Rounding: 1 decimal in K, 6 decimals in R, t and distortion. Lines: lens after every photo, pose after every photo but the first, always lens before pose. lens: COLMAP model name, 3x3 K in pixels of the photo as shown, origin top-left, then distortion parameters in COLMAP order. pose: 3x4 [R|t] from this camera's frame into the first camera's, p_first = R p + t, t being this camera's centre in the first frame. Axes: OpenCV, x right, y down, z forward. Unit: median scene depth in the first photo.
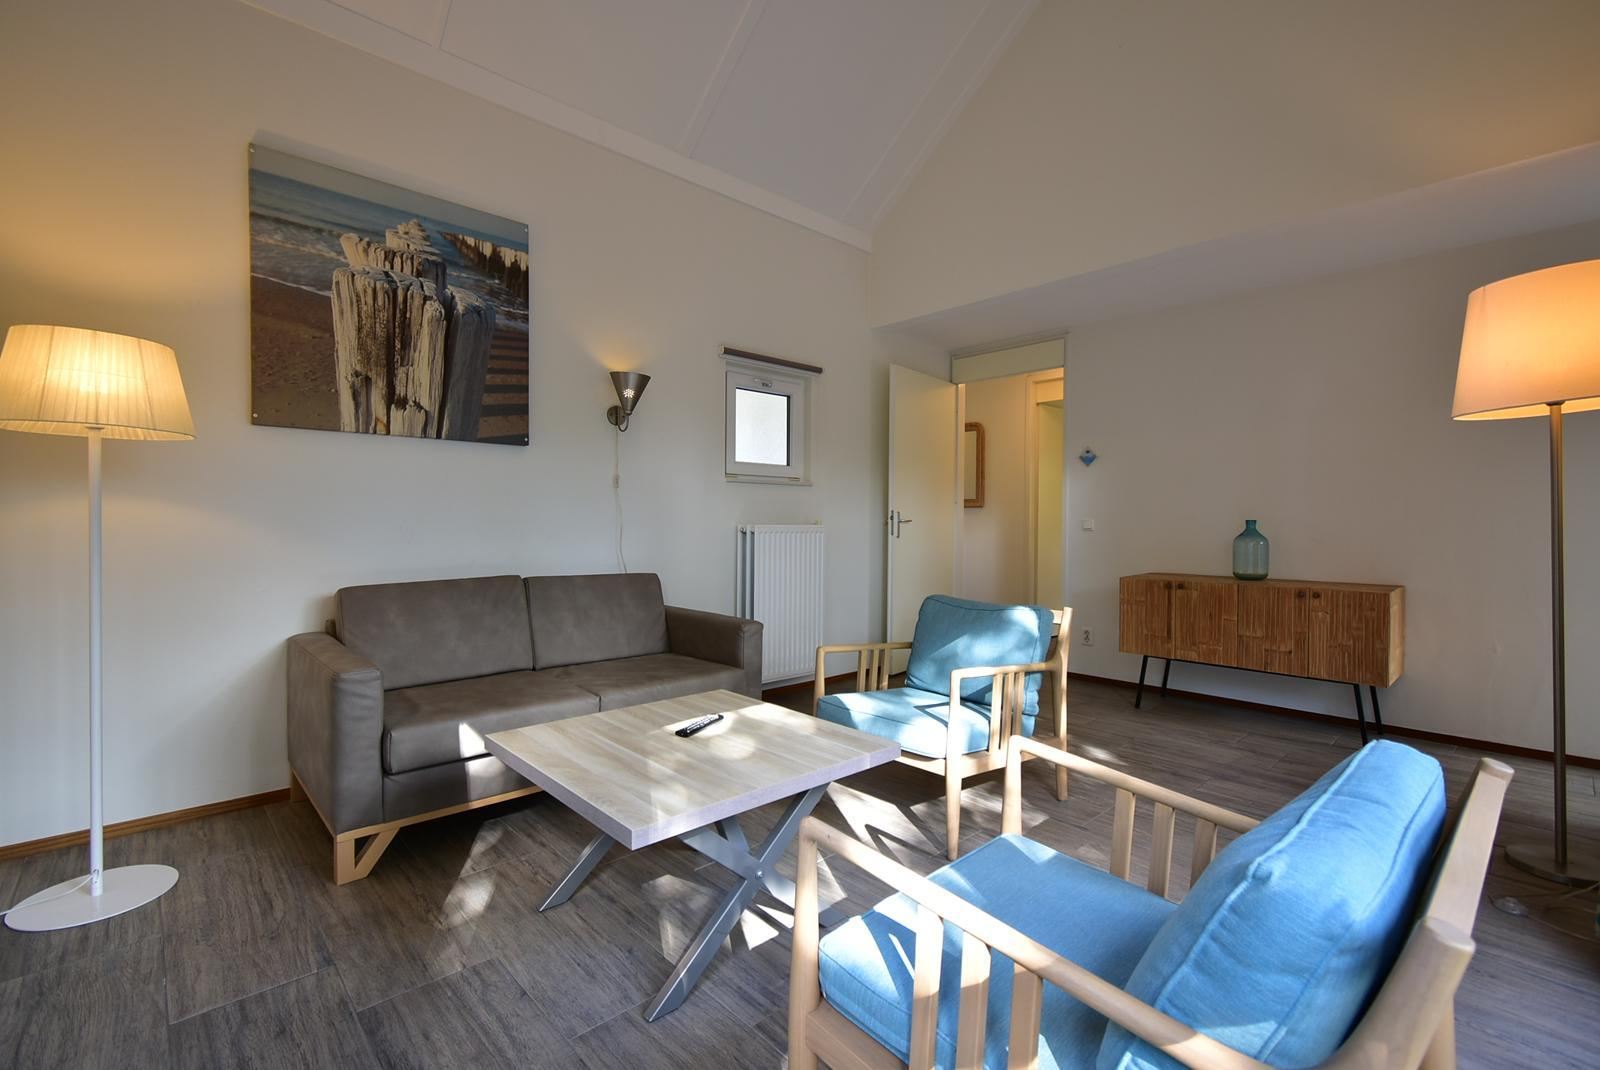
lens RADIAL K [[714.5, 0, 798.0], [0, 714.5, 533.5], [0, 0, 1]] dist [0.010114, -0.003857]
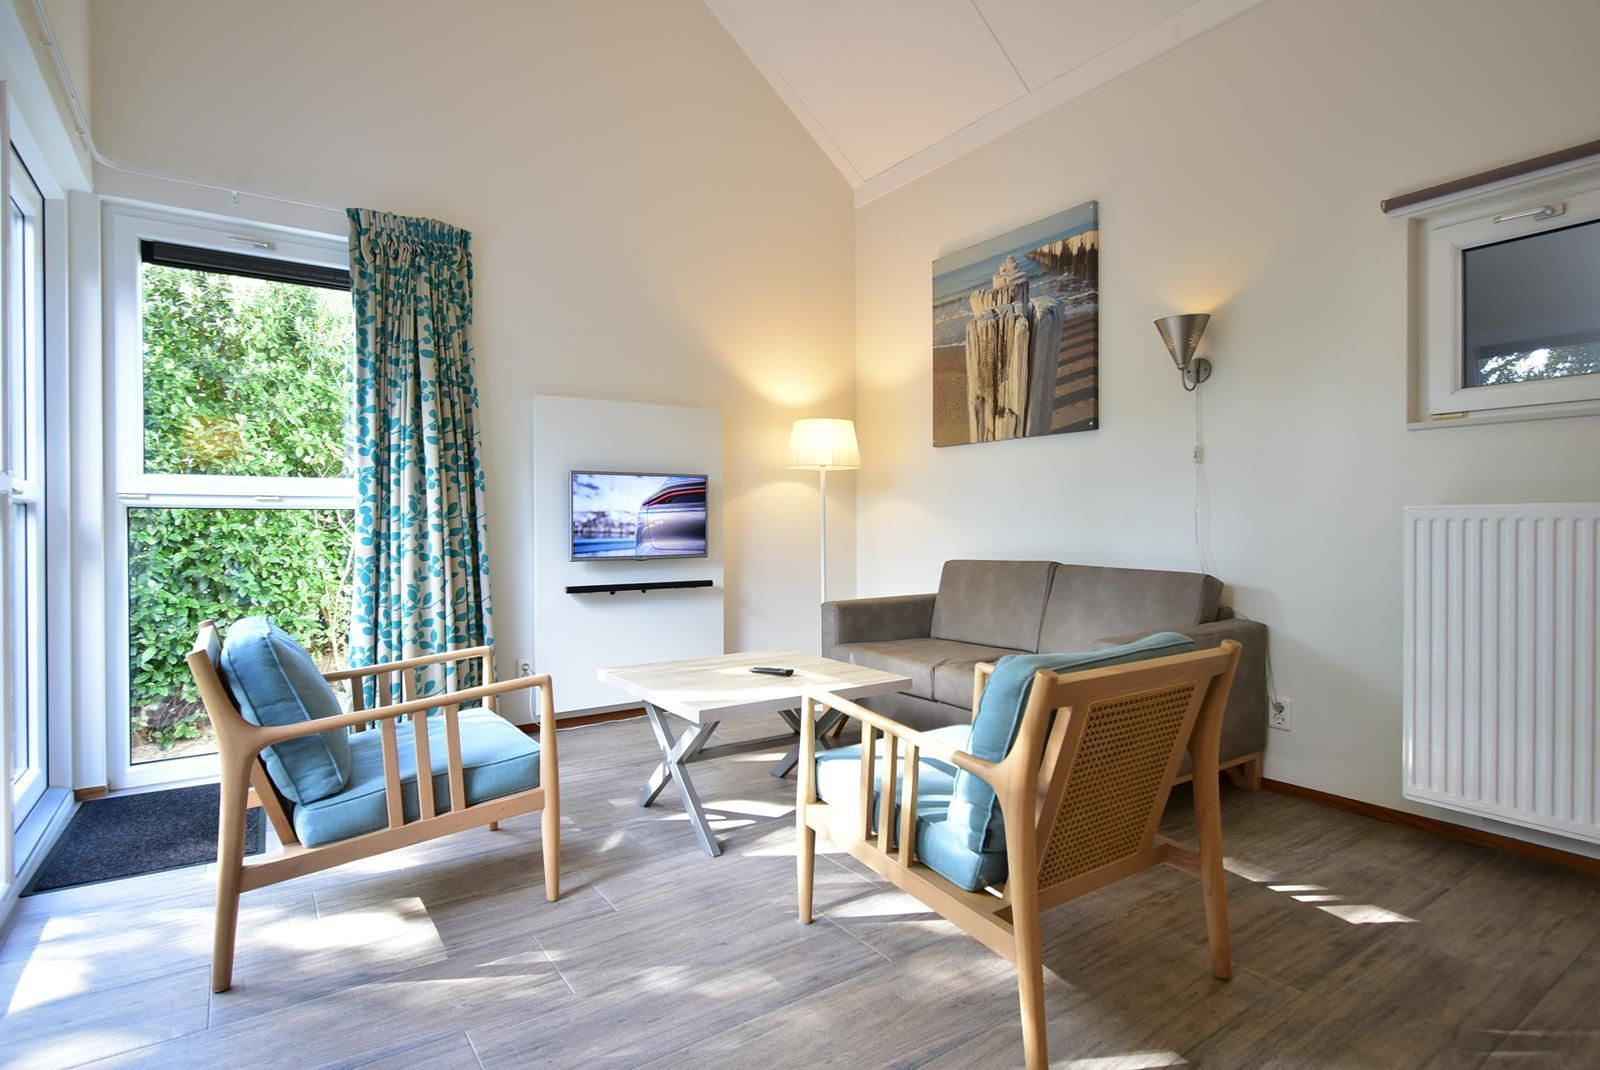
lens RADIAL K [[825.8, 0, 807.3], [0, 825.8, 524.9], [0, 0, 1]] dist [0.005444, 0.000443]
pose [[-0.146333, -0.002879, -0.989231, 0.862245], [-0.013446, 0.999909, -0.000921, 0.012330], [0.989144, 0.013167, -0.146358, 0.876367]]
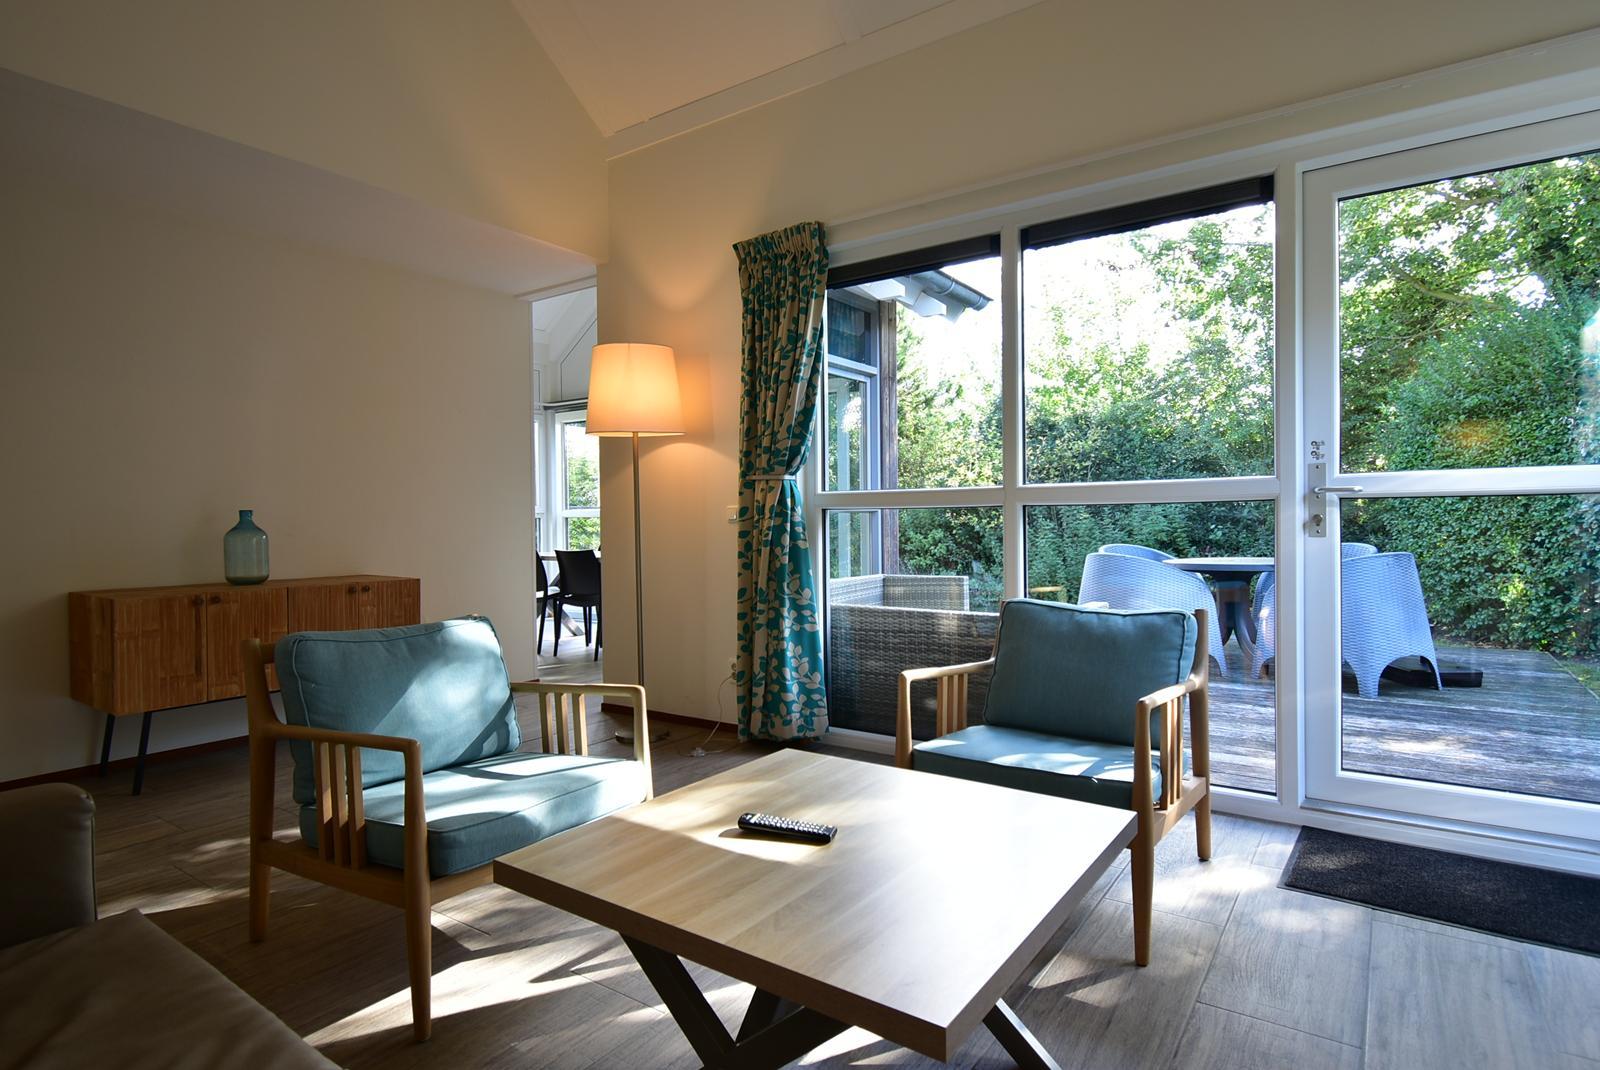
lens RADIAL K [[850.8, 0, 803.4], [0, 850.8, 533.8], [0, 0, 1]] dist [0.008900, -0.008128]
pose [[-0.214914, -0.020157, 0.976425, -0.584551], [0.026727, 0.999291, 0.026512, -0.001181], [-0.976267, 0.031795, -0.214223, 0.785160]]
